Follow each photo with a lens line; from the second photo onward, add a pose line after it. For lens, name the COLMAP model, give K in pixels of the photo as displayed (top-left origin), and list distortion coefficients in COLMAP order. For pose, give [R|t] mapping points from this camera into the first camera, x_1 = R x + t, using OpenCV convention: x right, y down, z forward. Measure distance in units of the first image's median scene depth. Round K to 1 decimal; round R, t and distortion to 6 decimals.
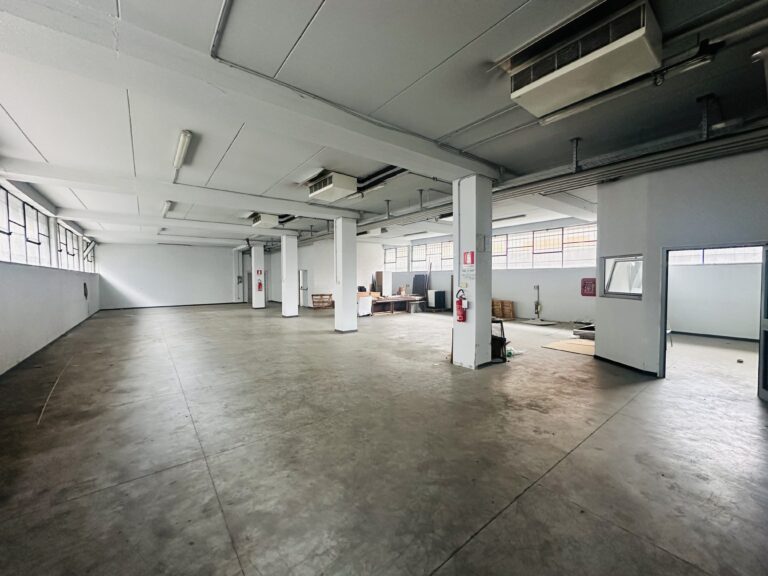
lens RADIAL K [[306.4, 0, 385.3], [0, 306.4, 289.2], [0, 0, 1]] dist [-0.004261, 0.001585]
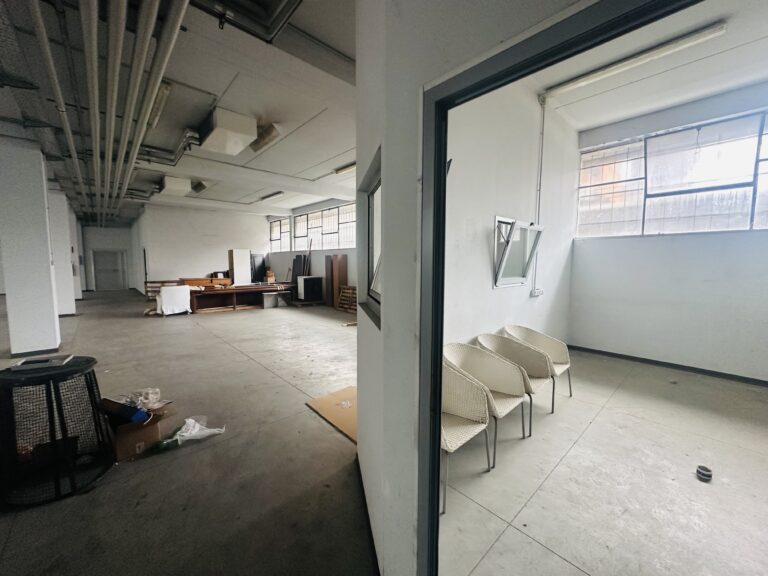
lens RADIAL K [[306.4, 0, 385.0], [0, 306.4, 287.2], [0, 0, 1]] dist [-0.004261, 0.001585]
pose [[0.996544, 0.000908, 0.083063, 0.291481], [-0.004623, 0.998997, 0.044545, -0.004281], [-0.082939, -0.044775, 0.995548, 0.264258]]
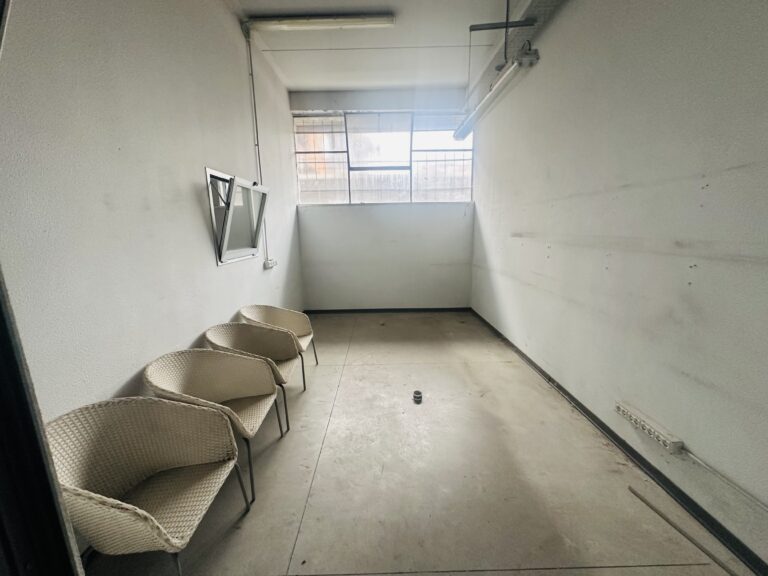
lens RADIAL K [[306.4, 0, 384.2], [0, 306.4, 288.7], [0, 0, 1]] dist [-0.004261, 0.001585]
pose [[0.609623, -0.160885, 0.776193, 0.310849], [0.045500, 0.984675, 0.168362, -0.005690], [-0.791385, -0.067321, 0.607600, 0.302148]]
